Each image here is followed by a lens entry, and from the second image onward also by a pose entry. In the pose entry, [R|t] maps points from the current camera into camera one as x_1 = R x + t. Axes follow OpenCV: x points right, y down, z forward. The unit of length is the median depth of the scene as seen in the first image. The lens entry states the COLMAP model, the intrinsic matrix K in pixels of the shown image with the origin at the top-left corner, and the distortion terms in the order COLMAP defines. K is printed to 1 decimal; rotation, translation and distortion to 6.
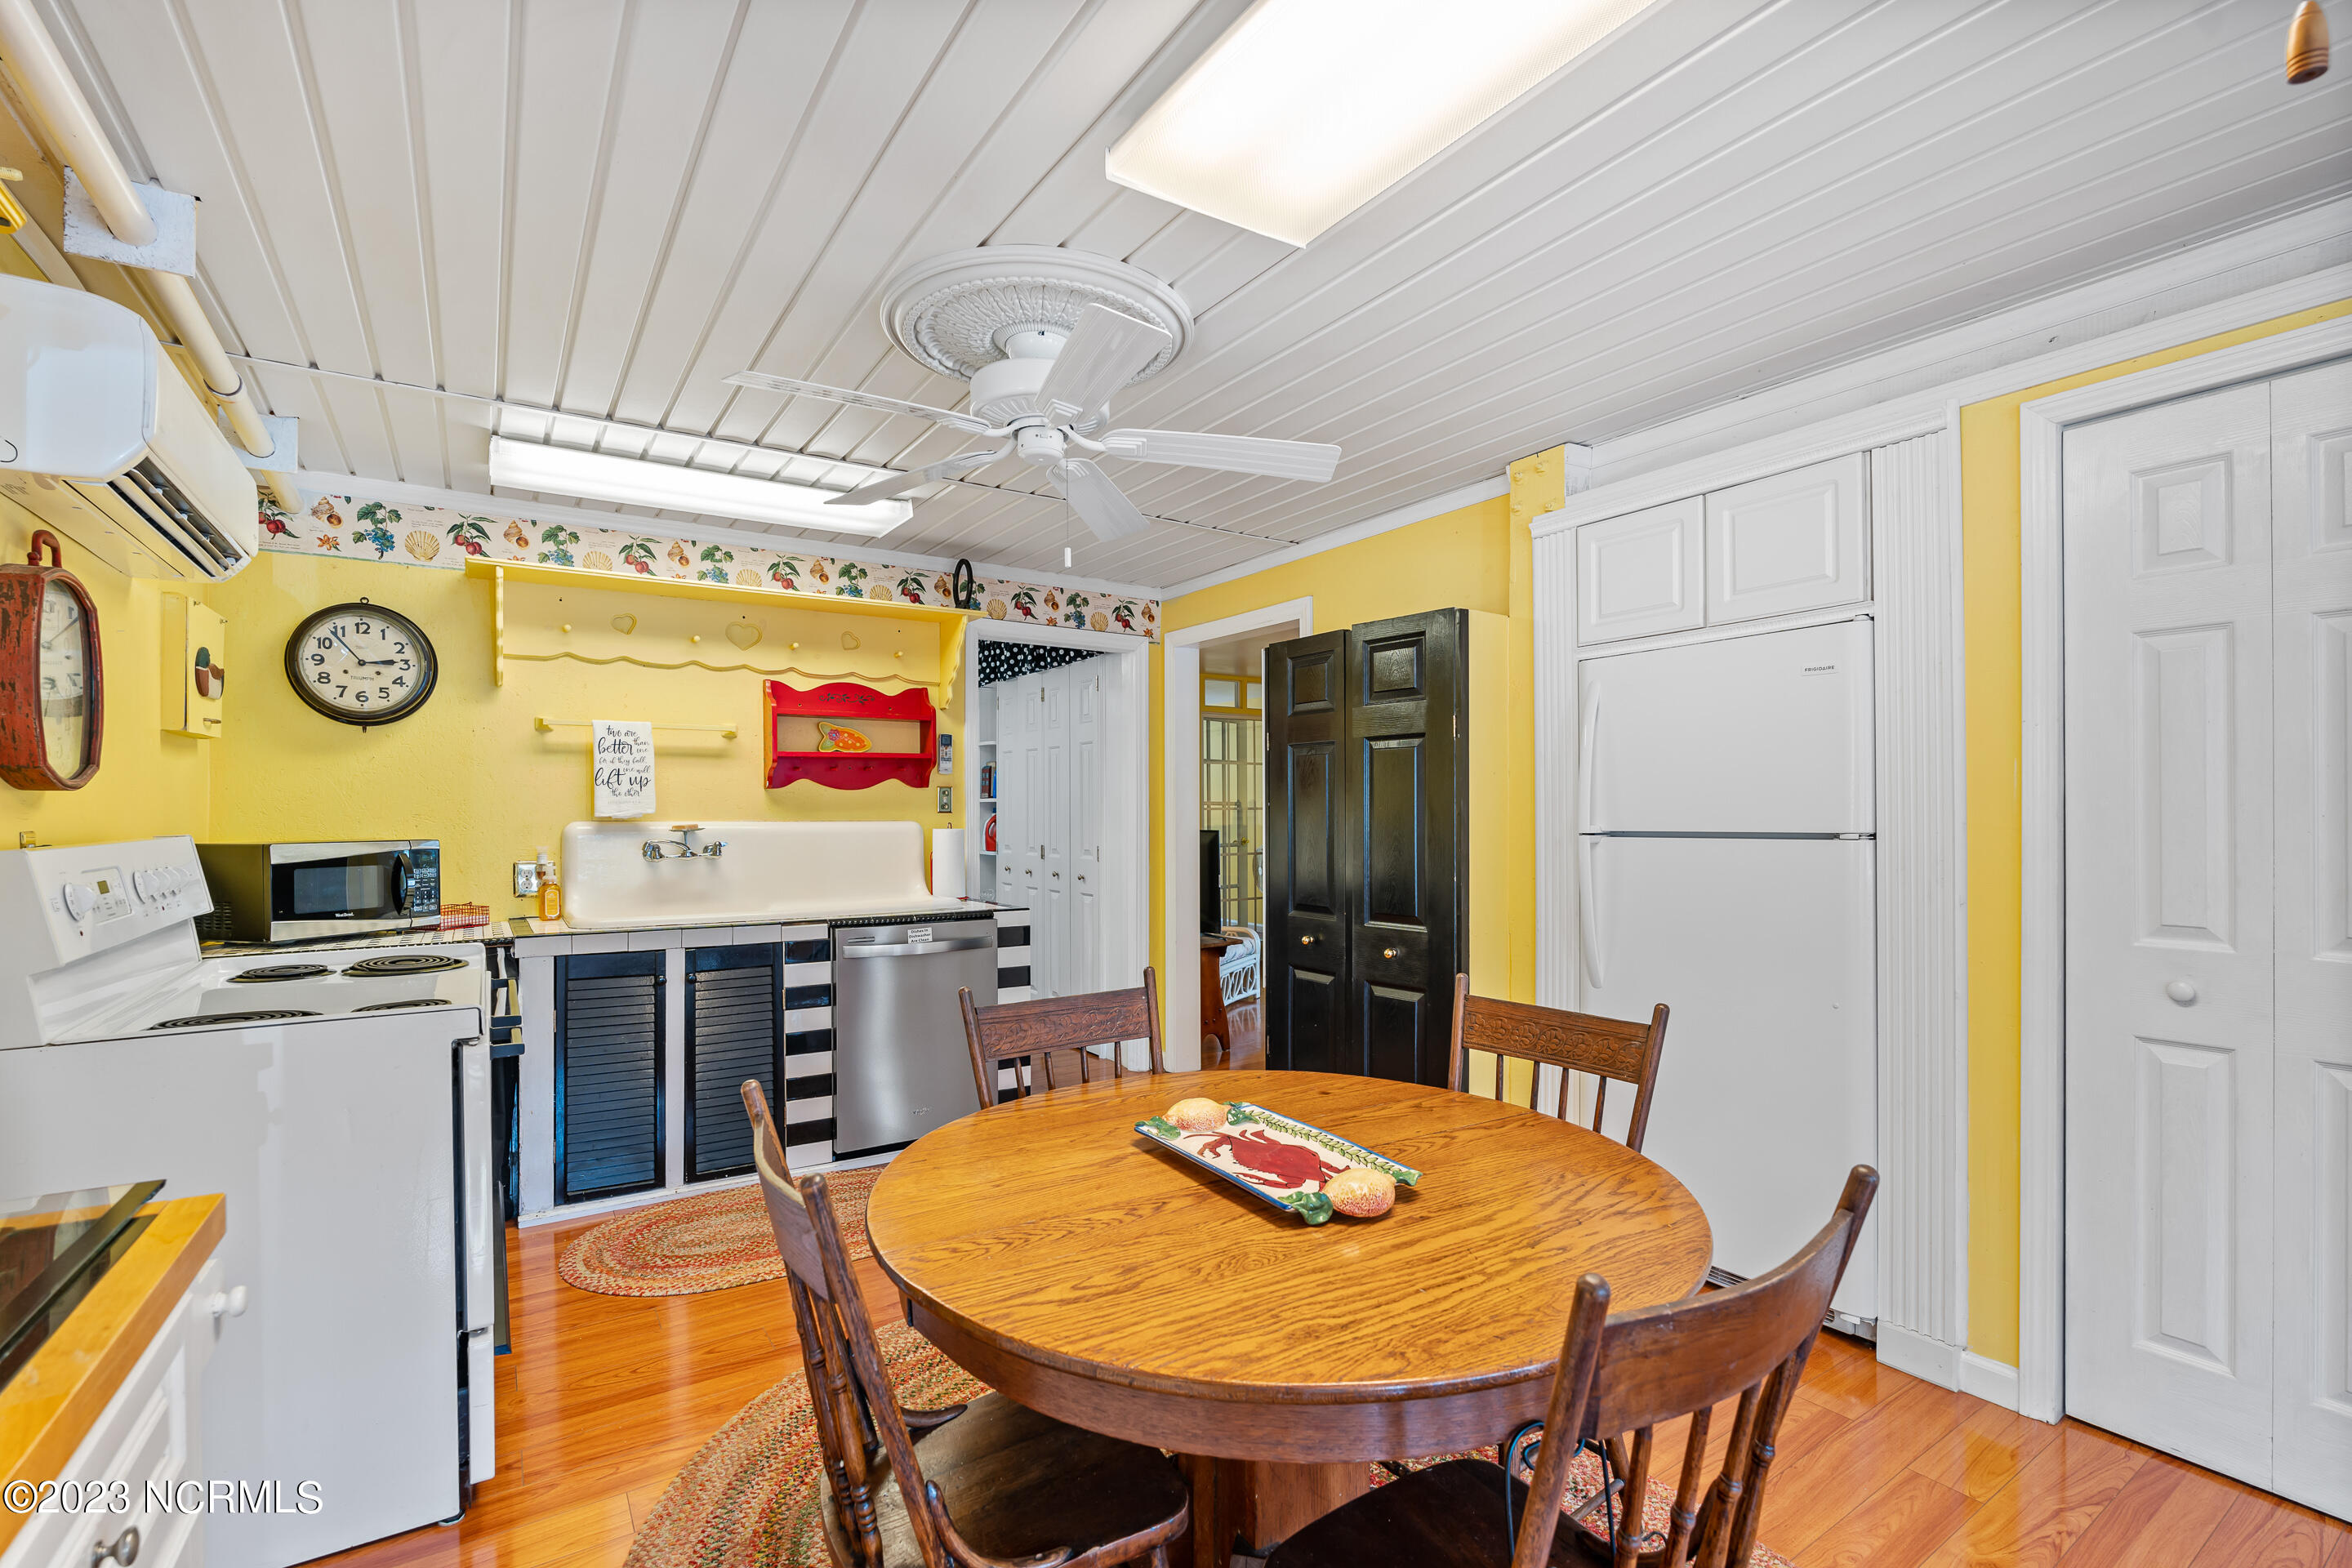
lens RADIAL K [[1038.6, 0, 1170.7], [0, 1038.6, 798.5], [0, 0, 1]] dist [-0.012766, 0.001201]
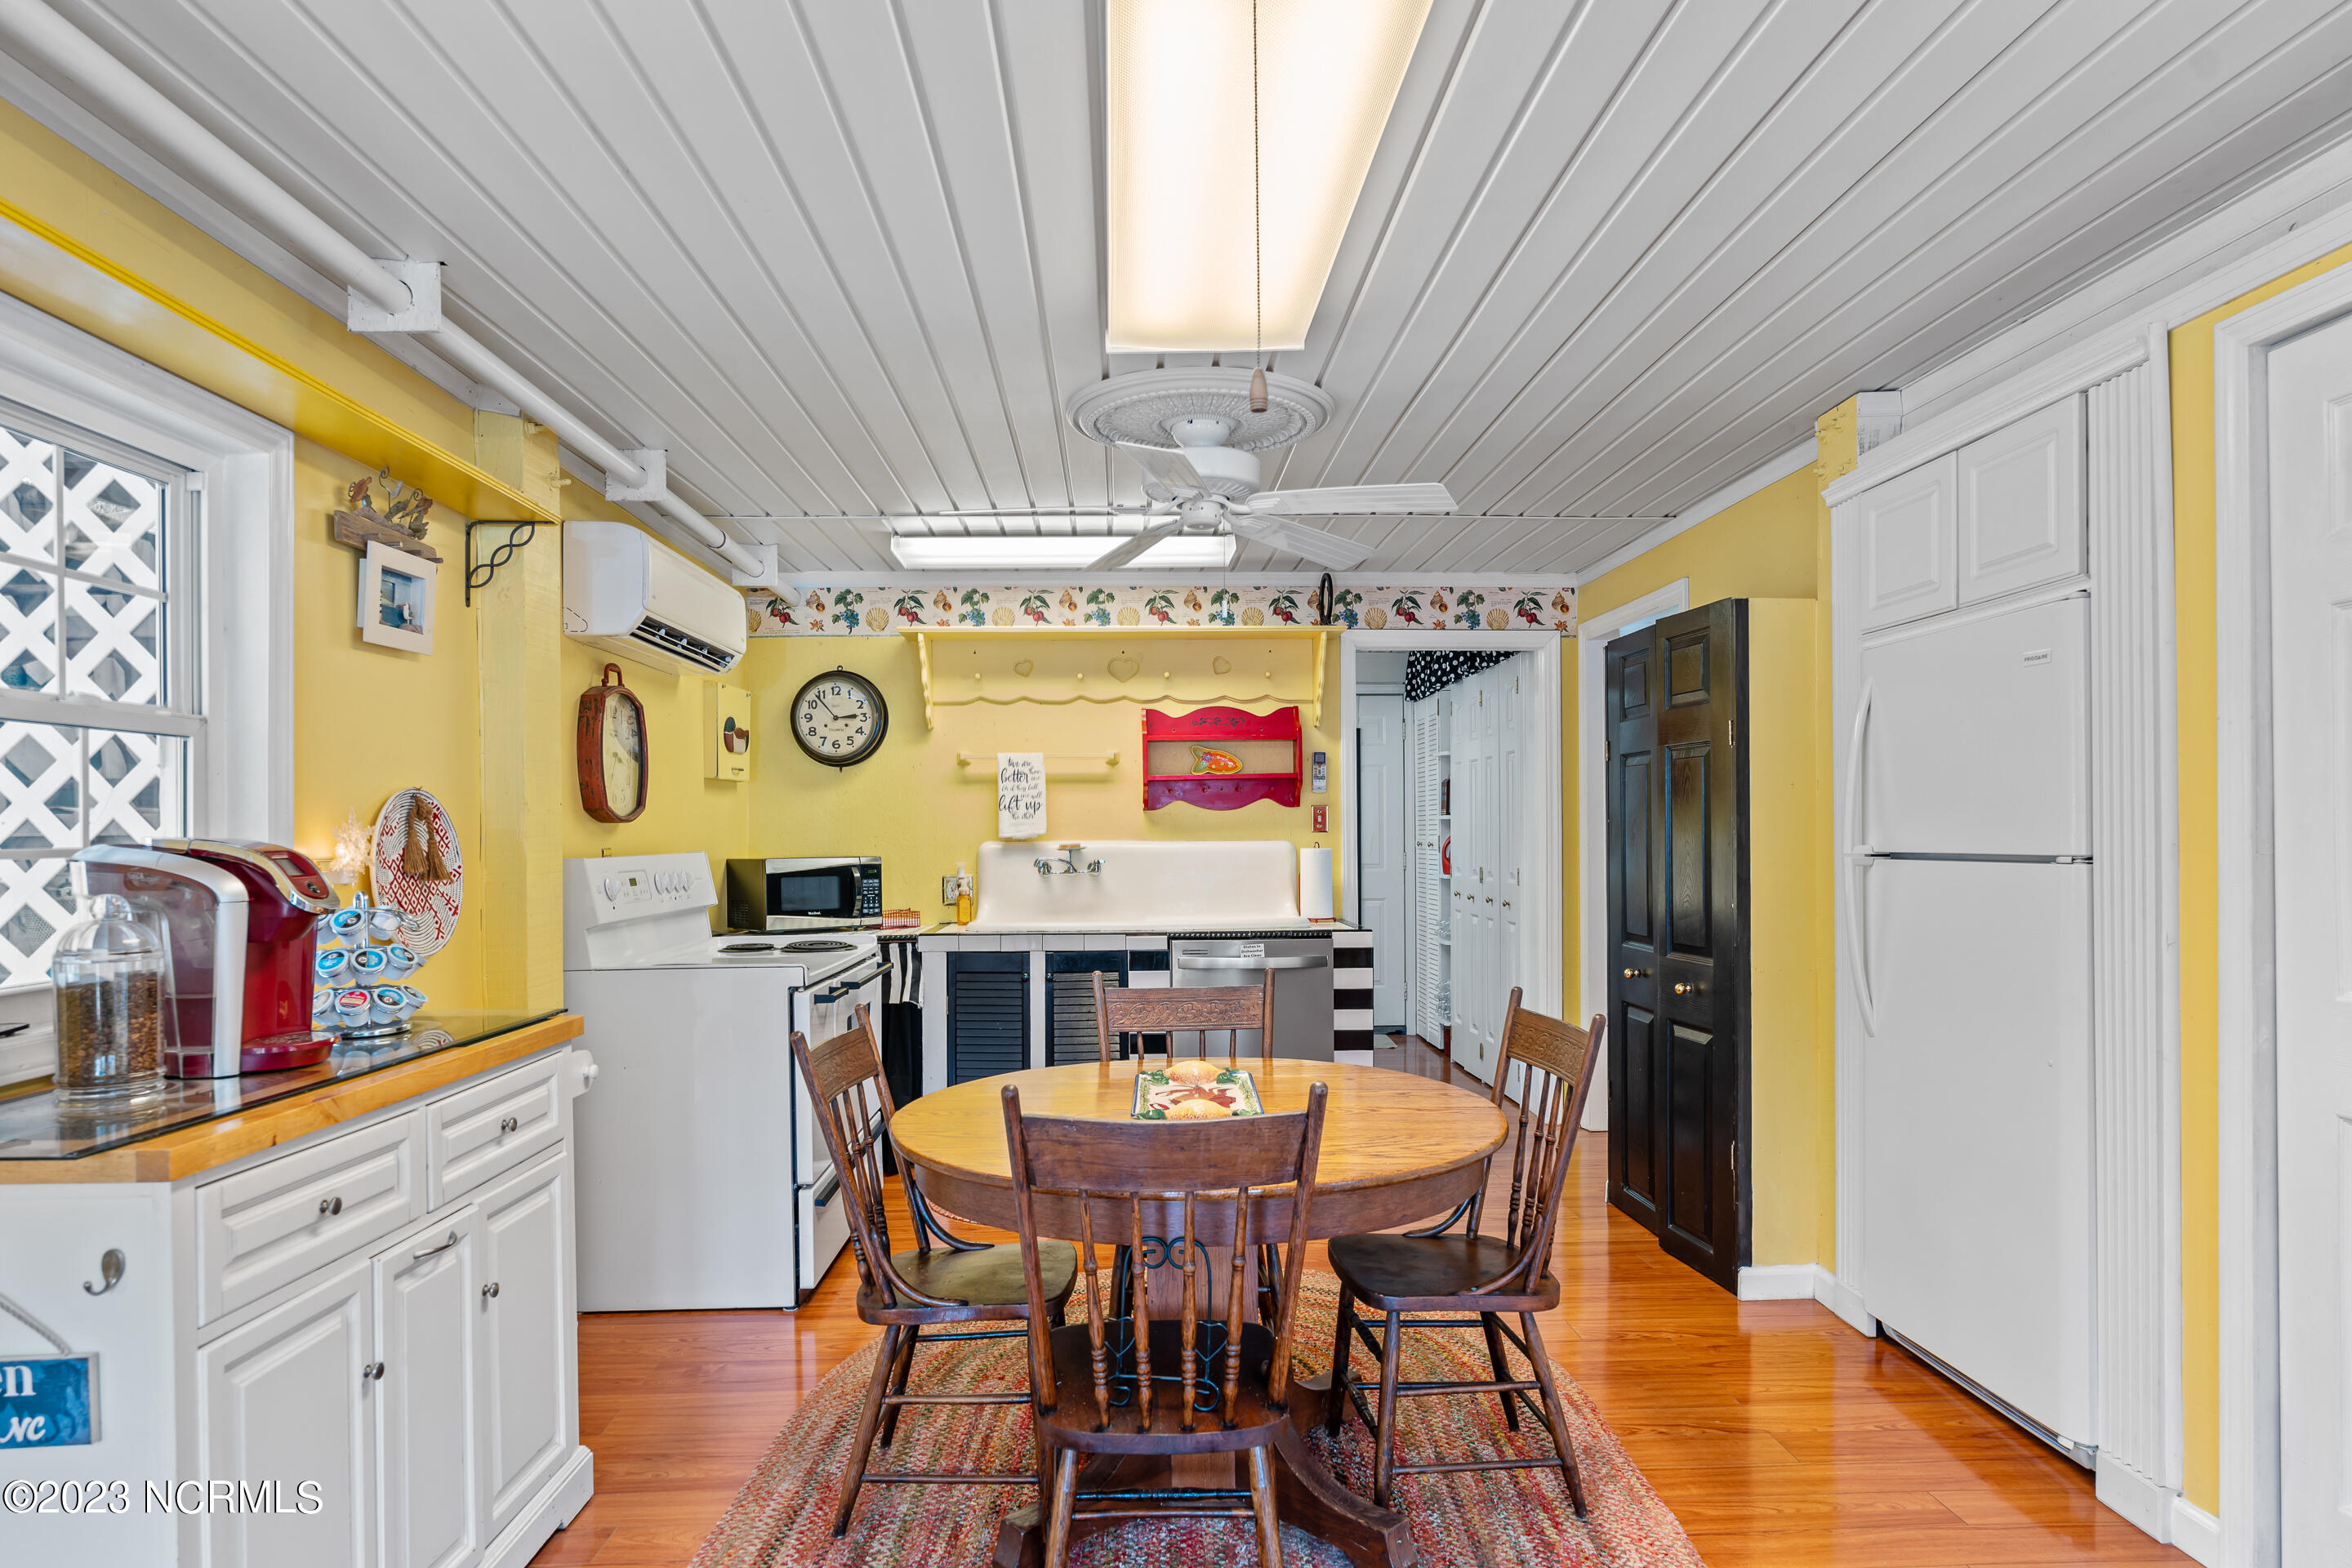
lens RADIAL K [[1293.2, 0, 1160.5], [0, 1293.2, 812.9], [0, 0, 1]] dist [0.005974, 0.000178]
pose [[0.861251, -0.012060, -0.508037, 0.342331], [0.012845, 0.999916, -0.001960, -0.004925], [0.508018, -0.004837, 0.861333, -0.162133]]
